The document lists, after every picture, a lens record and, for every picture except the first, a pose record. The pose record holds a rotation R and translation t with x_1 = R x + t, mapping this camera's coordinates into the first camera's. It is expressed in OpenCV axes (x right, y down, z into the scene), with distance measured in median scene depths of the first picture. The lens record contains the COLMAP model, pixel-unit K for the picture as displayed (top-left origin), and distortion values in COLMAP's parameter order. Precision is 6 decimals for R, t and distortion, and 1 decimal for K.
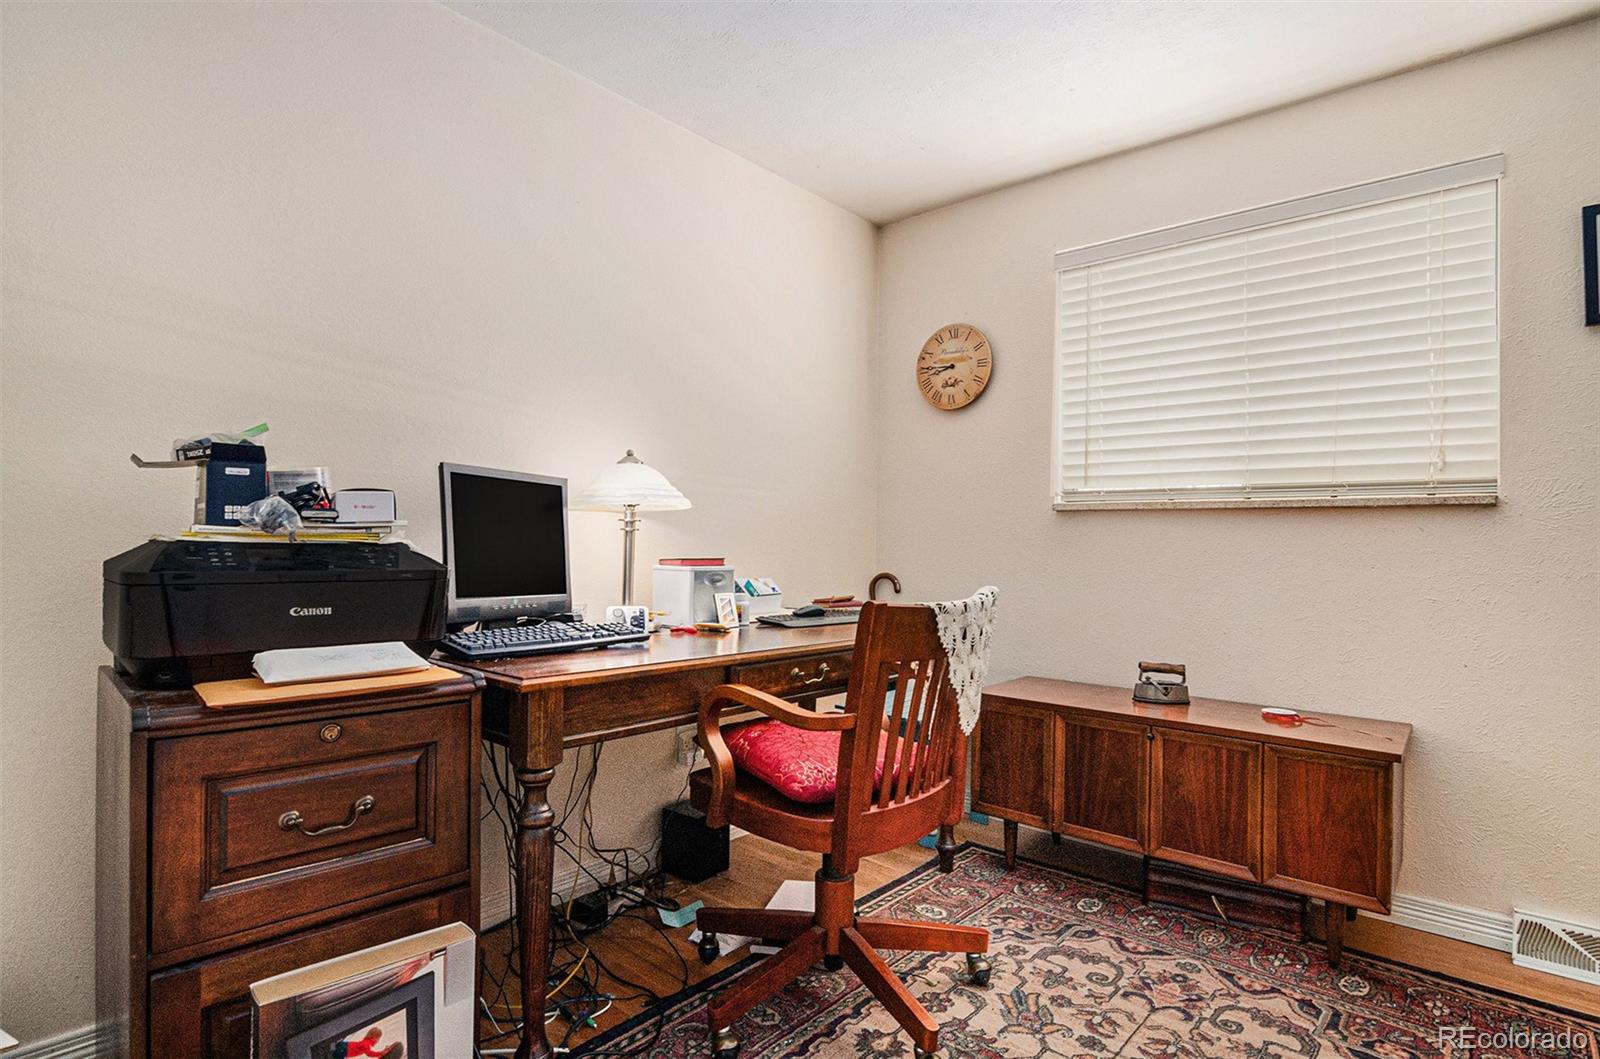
lens RADIAL K [[809.6, 0, 800.3], [0, 809.6, 536.0], [0, 0, 1]] dist [-0.005078, -0.007370]
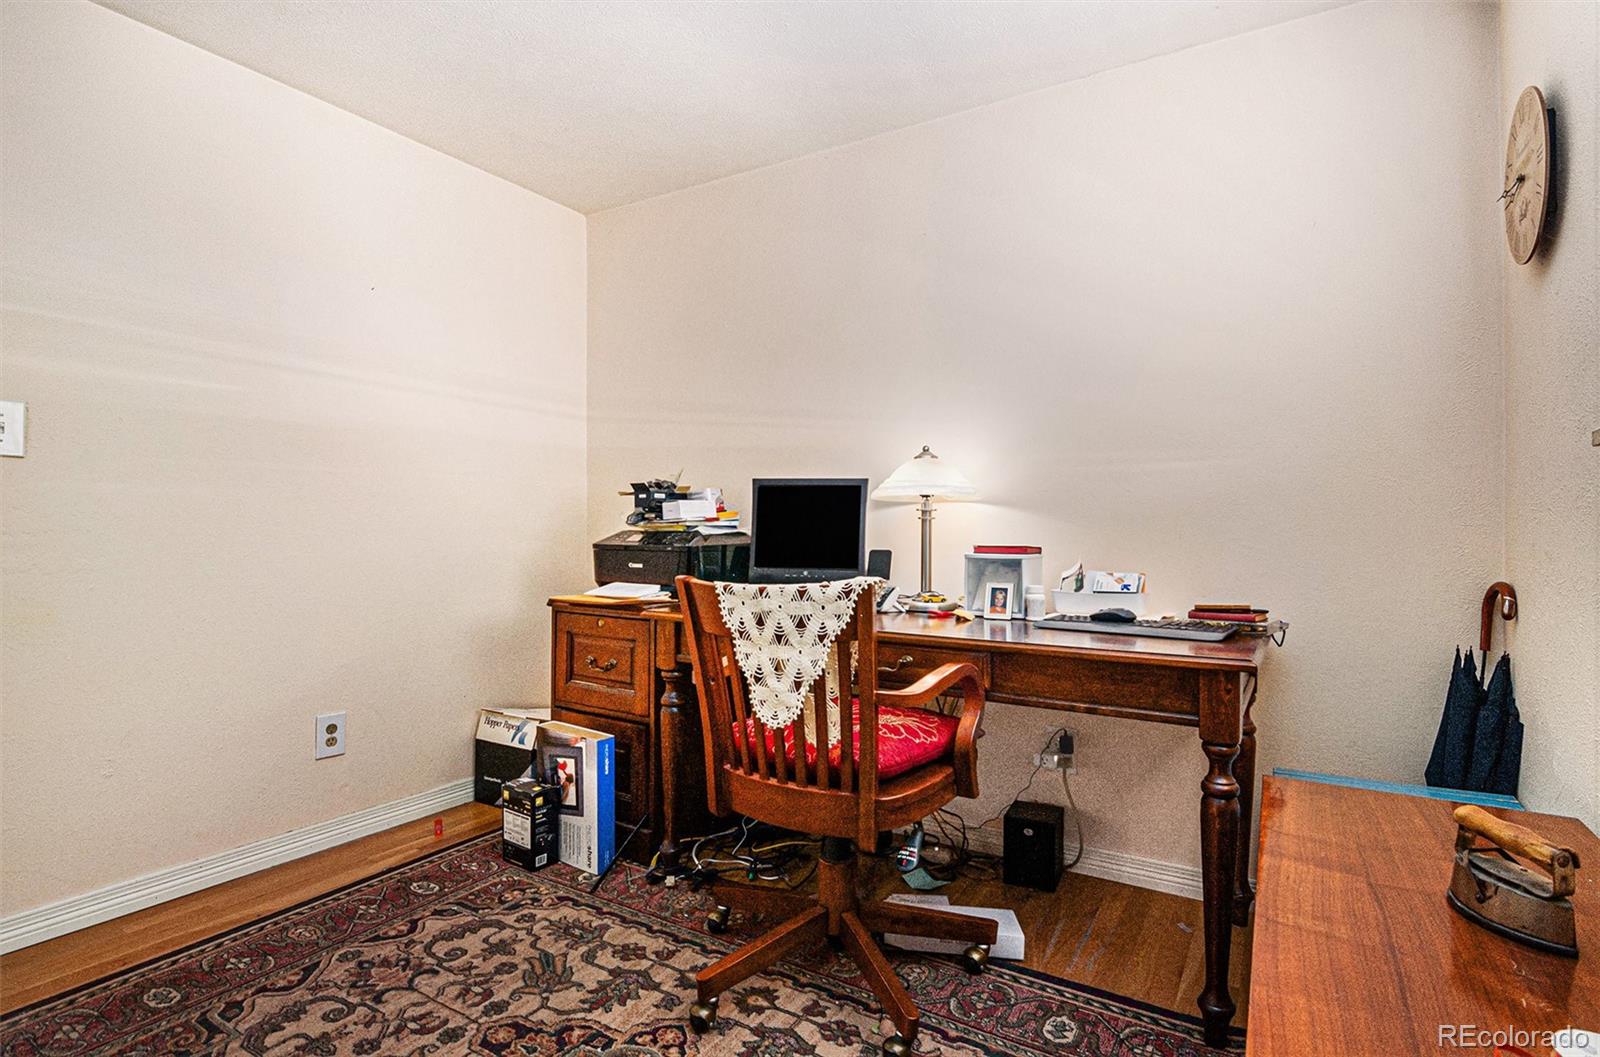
lens RADIAL K [[809.6, 0, 798.2], [0, 809.6, 530.3], [0, 0, 1]] dist [-0.005078, -0.007370]
pose [[0.153507, -0.009783, -0.988099, 1.155049], [0.007532, 0.999934, -0.008730, 0.022888], [0.988119, -0.006103, 0.153570, 0.891448]]
